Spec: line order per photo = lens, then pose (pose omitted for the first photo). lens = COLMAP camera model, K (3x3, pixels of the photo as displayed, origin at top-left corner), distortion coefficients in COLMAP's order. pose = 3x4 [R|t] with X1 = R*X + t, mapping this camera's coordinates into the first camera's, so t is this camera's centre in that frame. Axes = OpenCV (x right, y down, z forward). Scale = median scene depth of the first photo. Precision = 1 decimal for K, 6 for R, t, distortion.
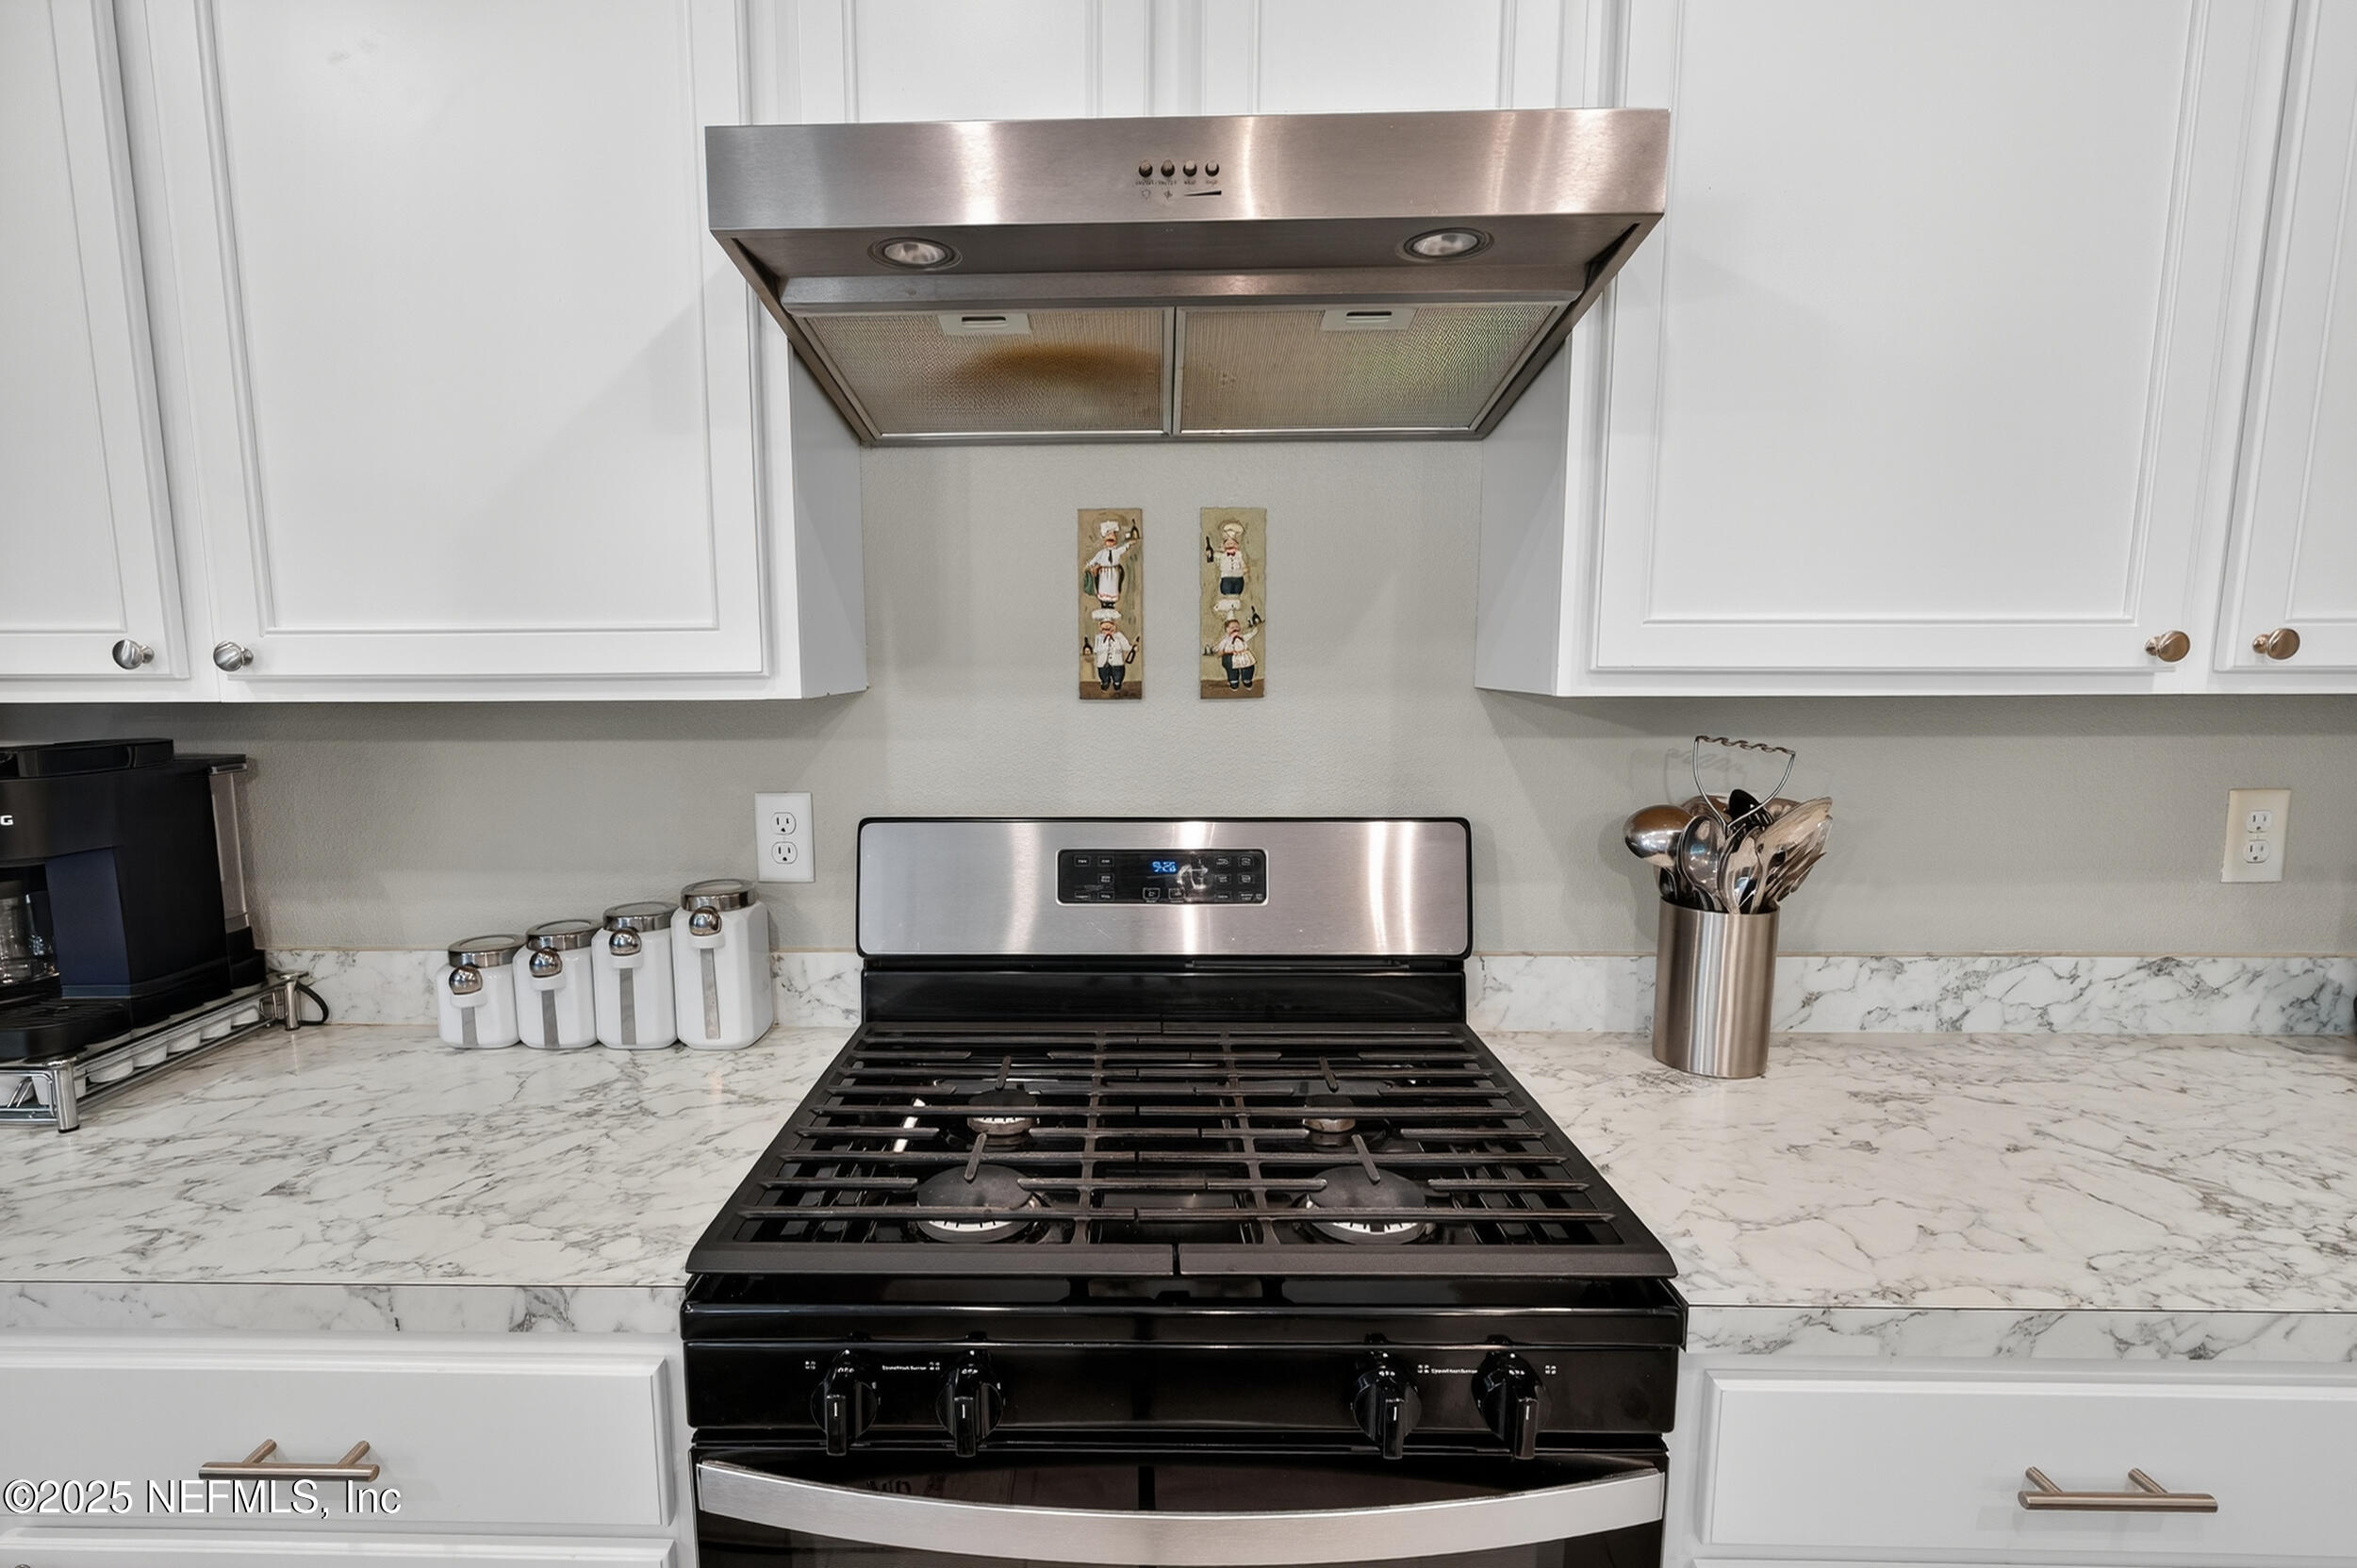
lens RADIAL K [[1045.4, 0, 1085.7], [0, 1045.4, 797.3], [0, 0, 1]] dist [-0.003297, 0.000302]
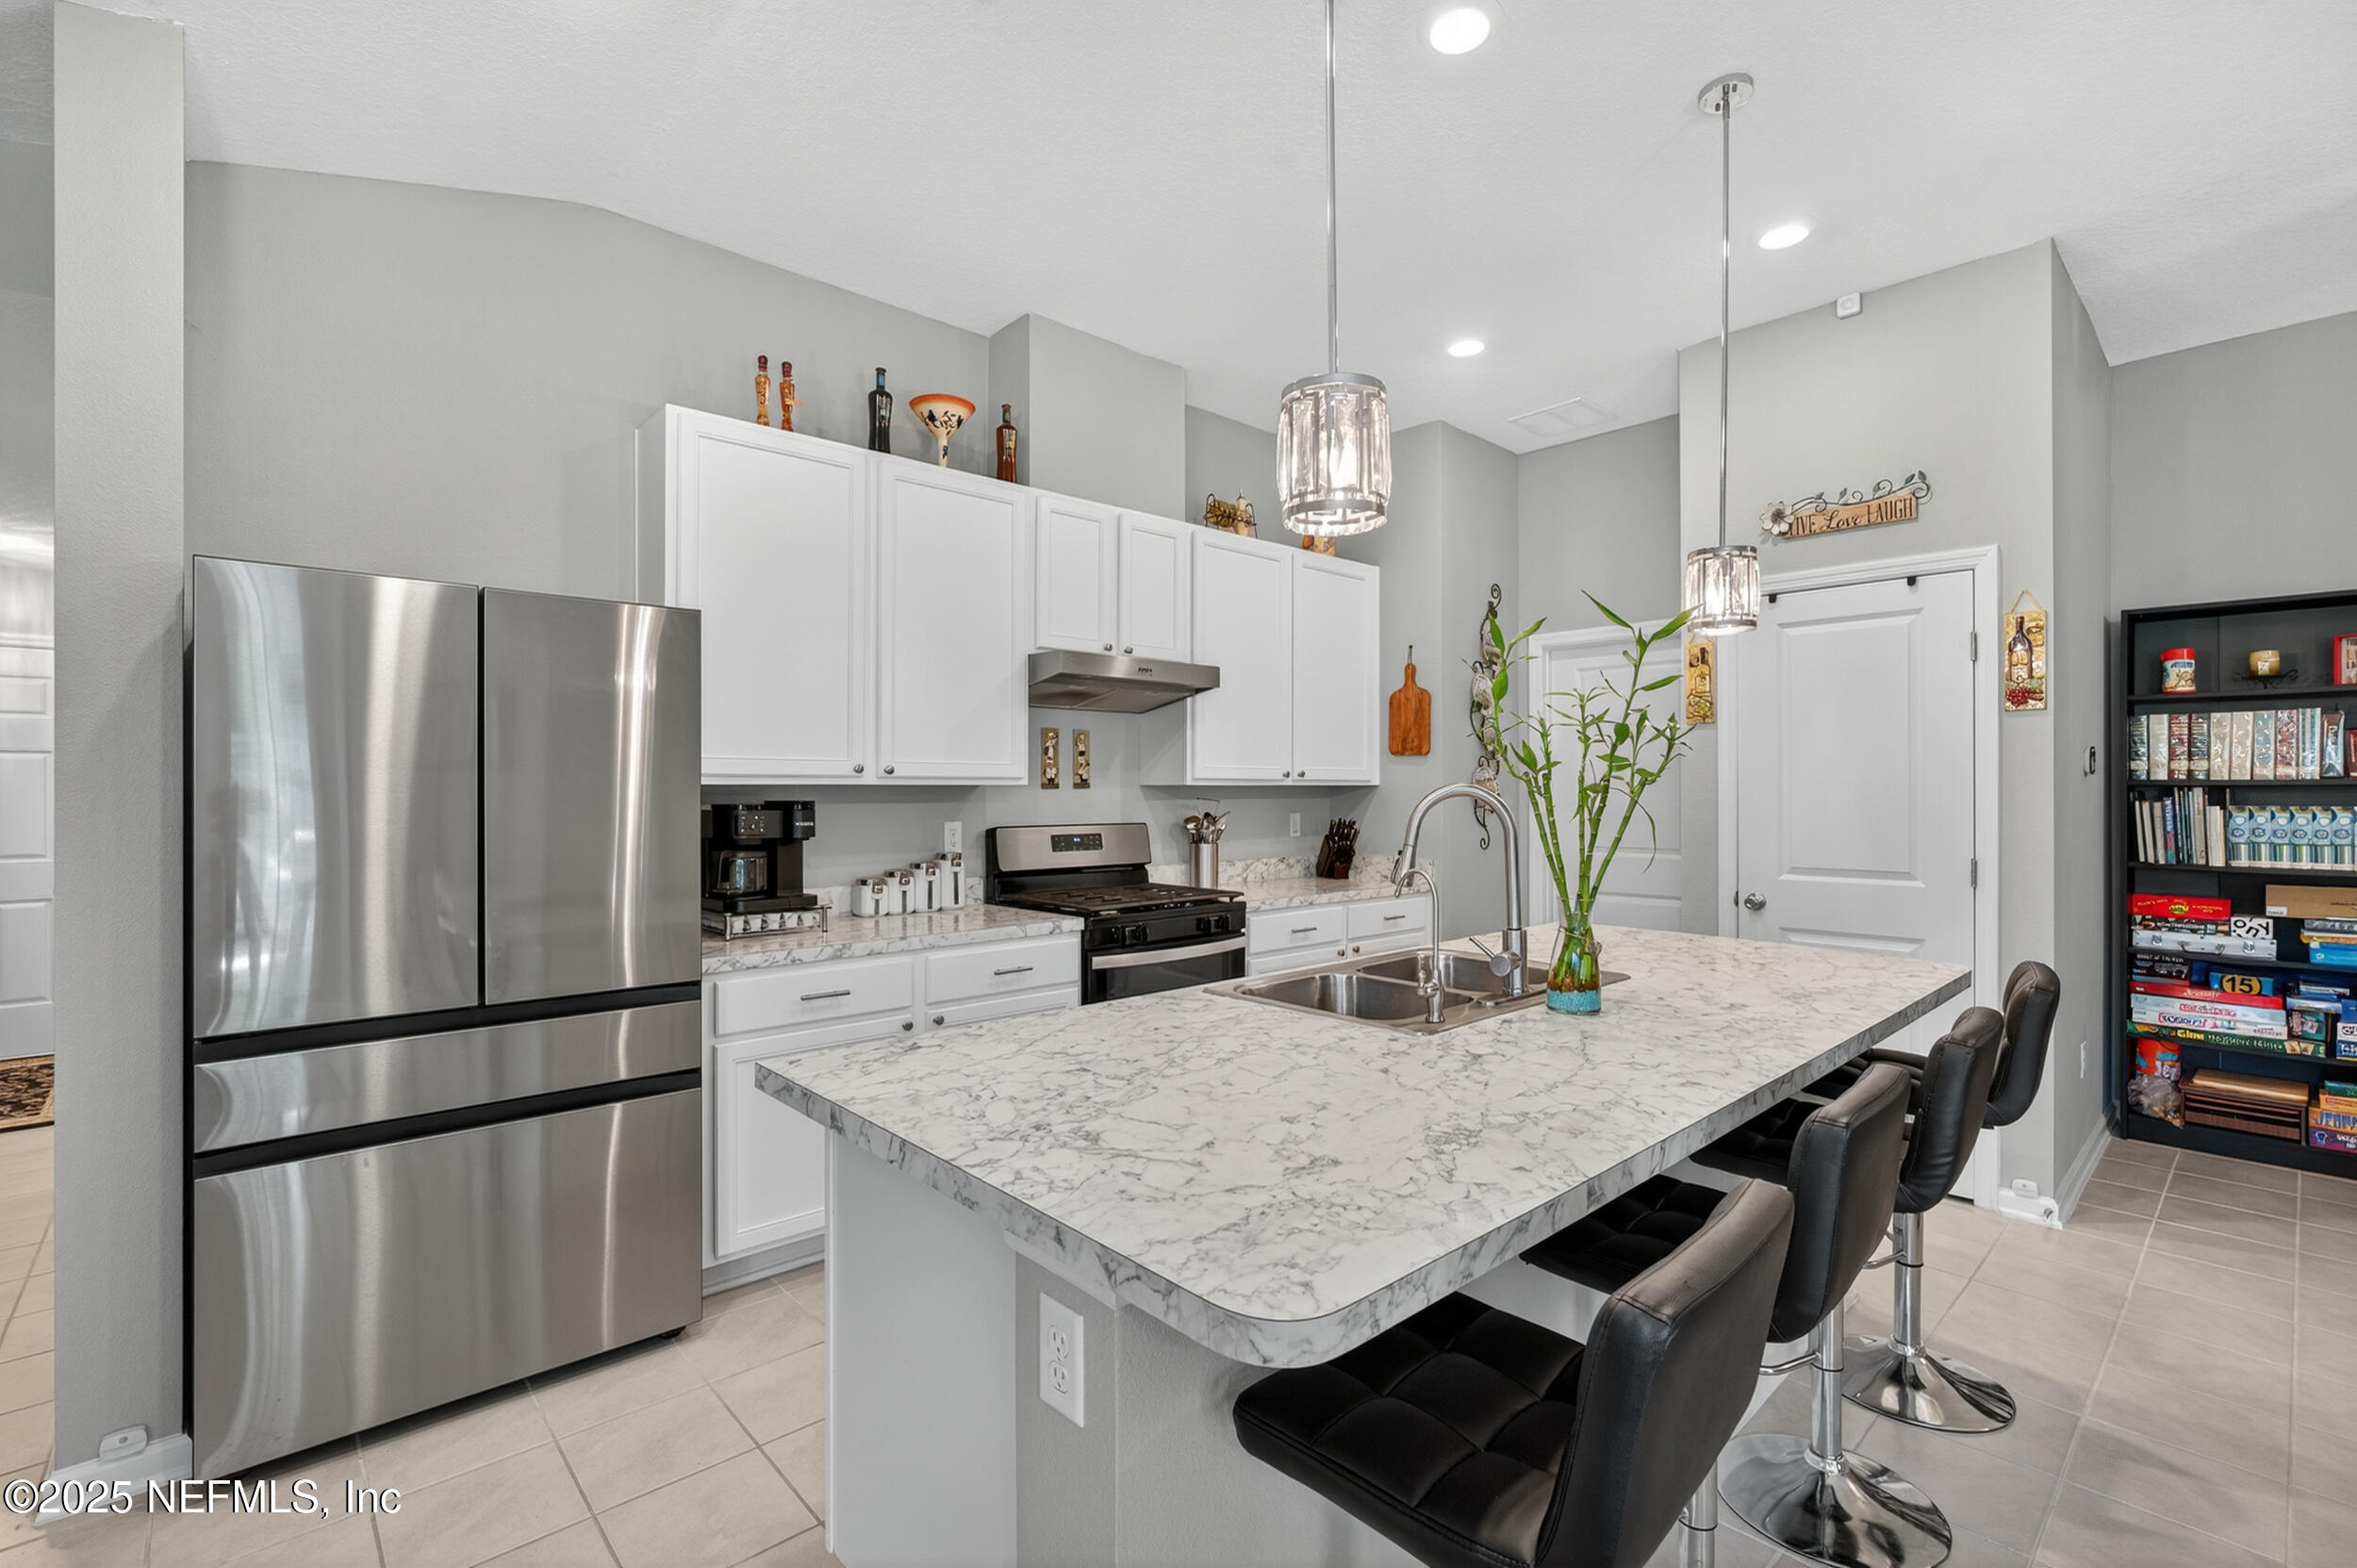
lens RADIAL K [[1061.8, 0, 1162.1], [0, 1061.8, 785.1], [0, 0, 1]] dist [-0.009509, 0.000085]
pose [[0.729741, 0.008012, 0.683677, -1.906883], [0.084058, 0.991294, -0.101340, 0.245260], [-0.678537, 0.131420, 0.722714, -1.512905]]
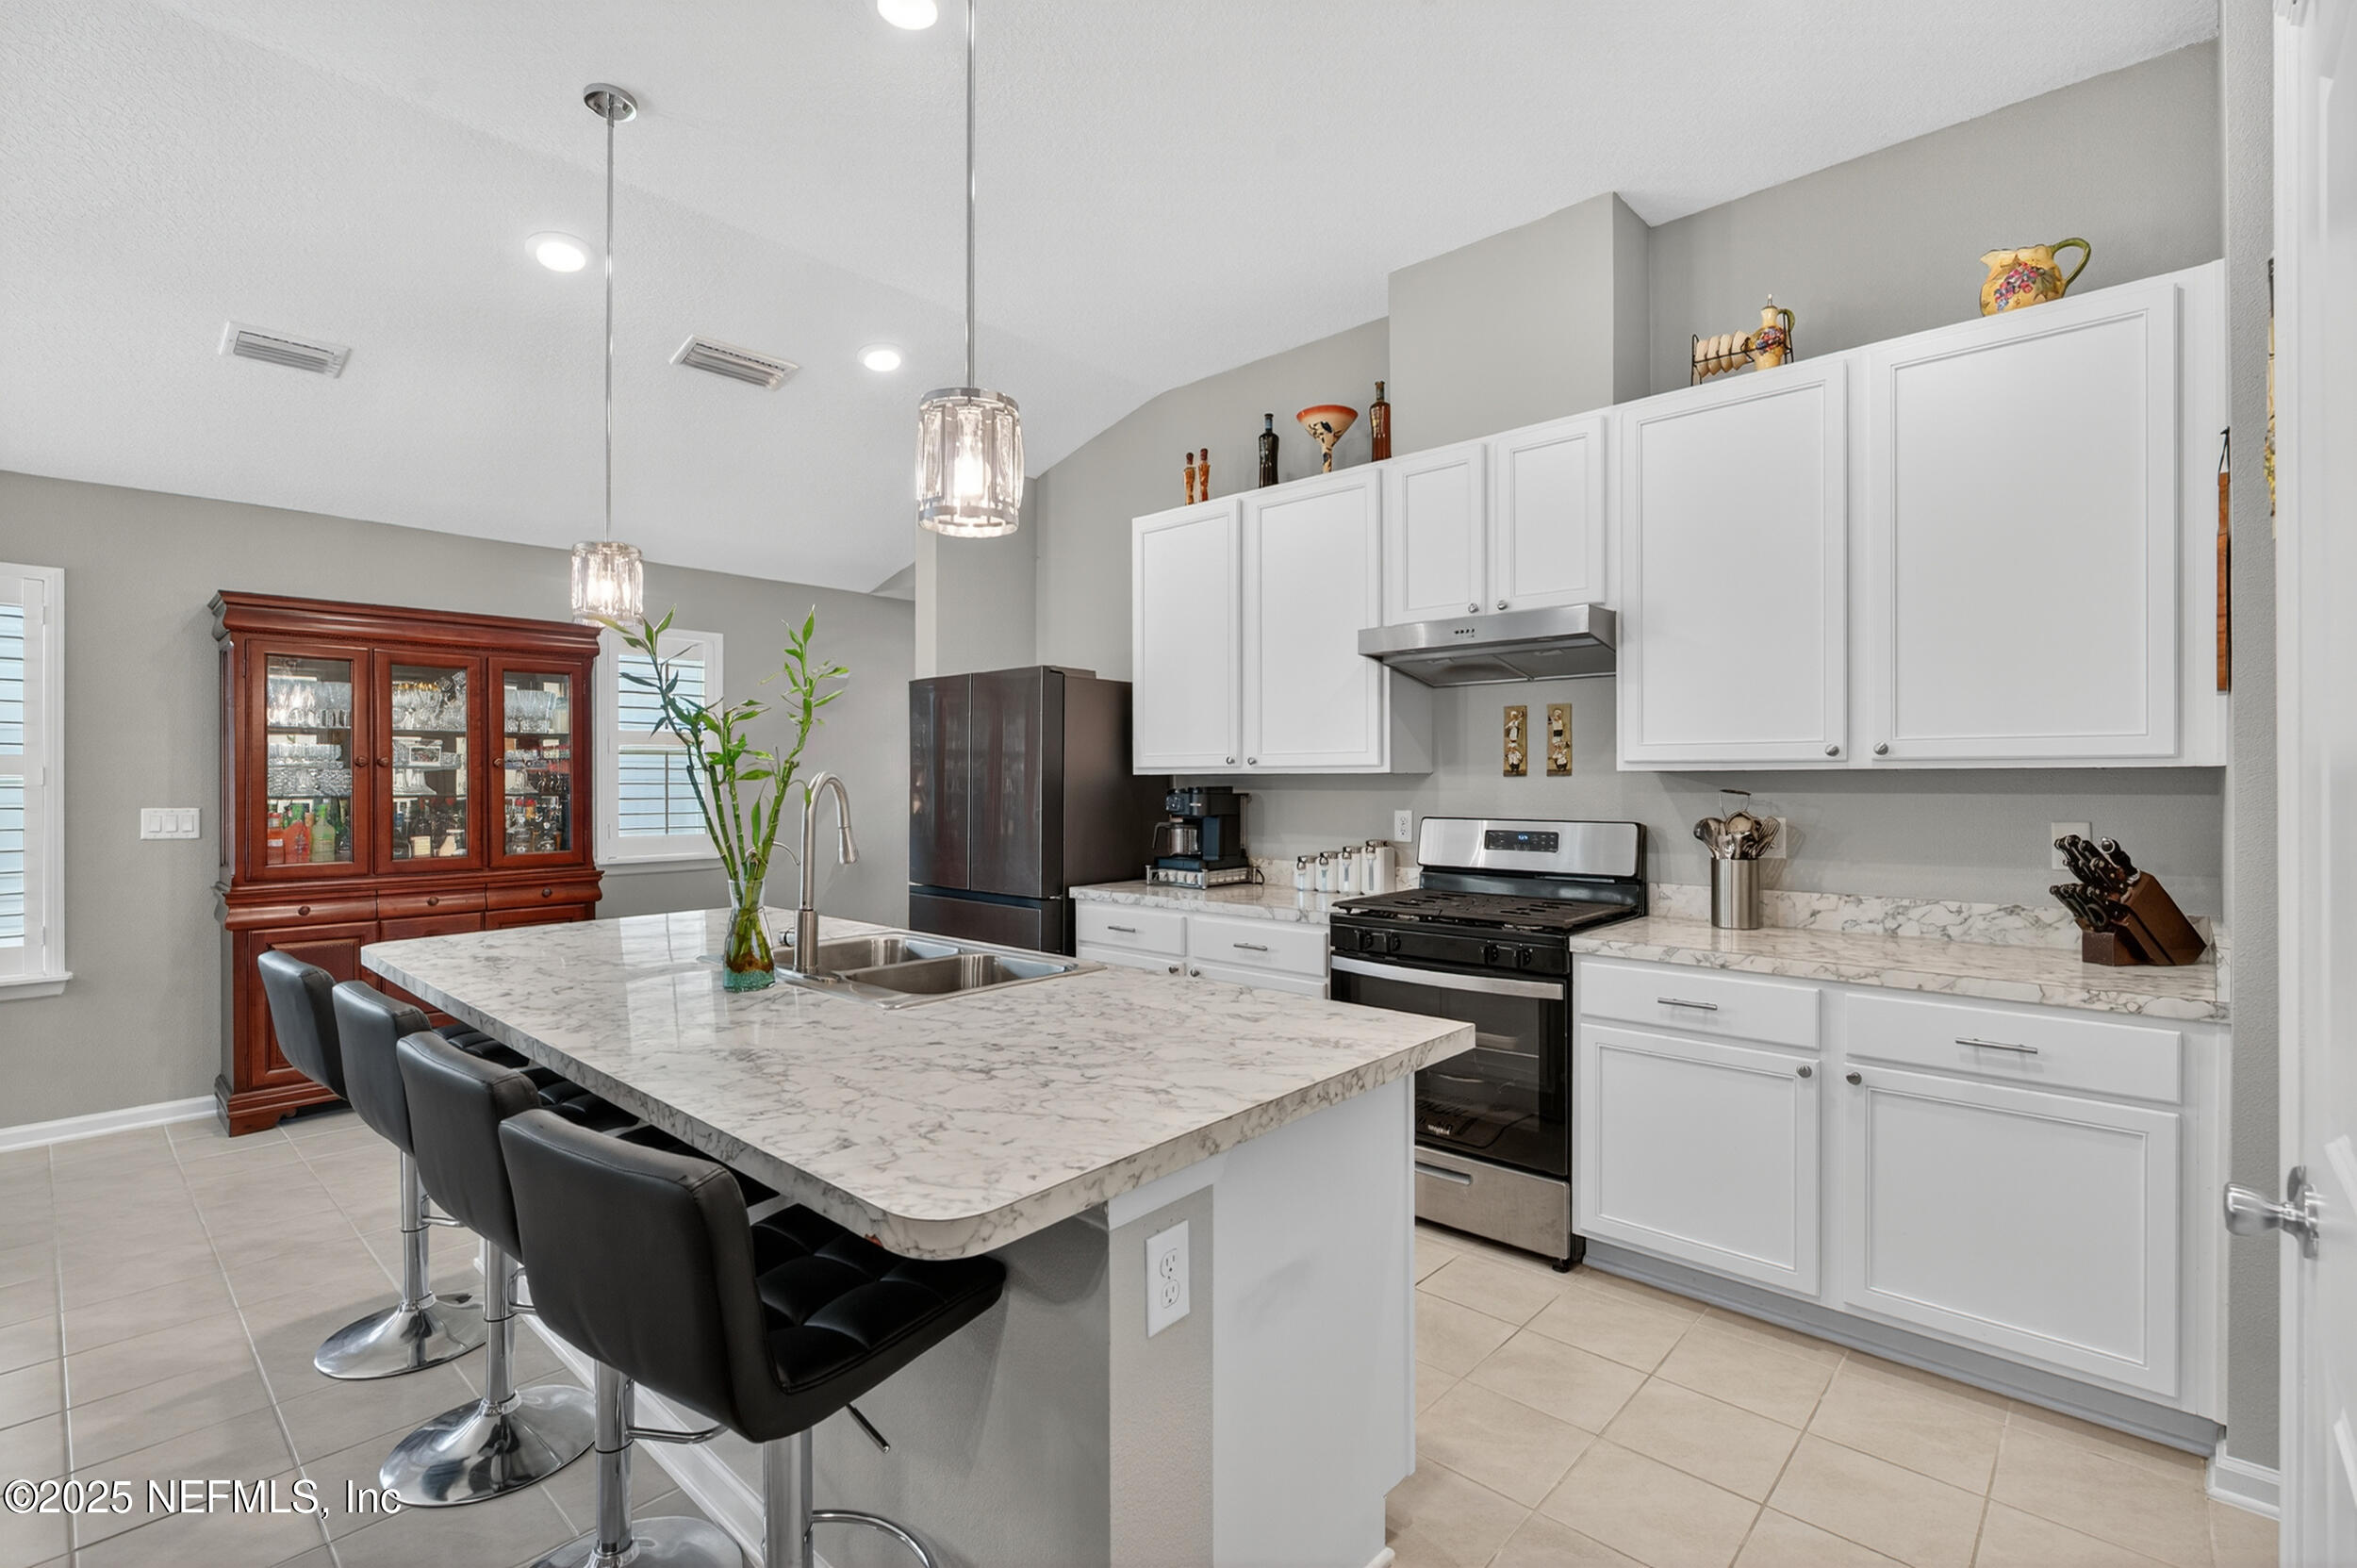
lens RADIAL K [[1061.8, 0, 1162.1], [0, 1061.8, 785.1], [0, 0, 1]] dist [-0.009509, 0.000085]
pose [[0.745845, 0.007197, -0.666081, 1.161819], [-0.089771, 0.991905, -0.089804, 0.252294], [0.660043, 0.126775, 0.740454, -1.591105]]
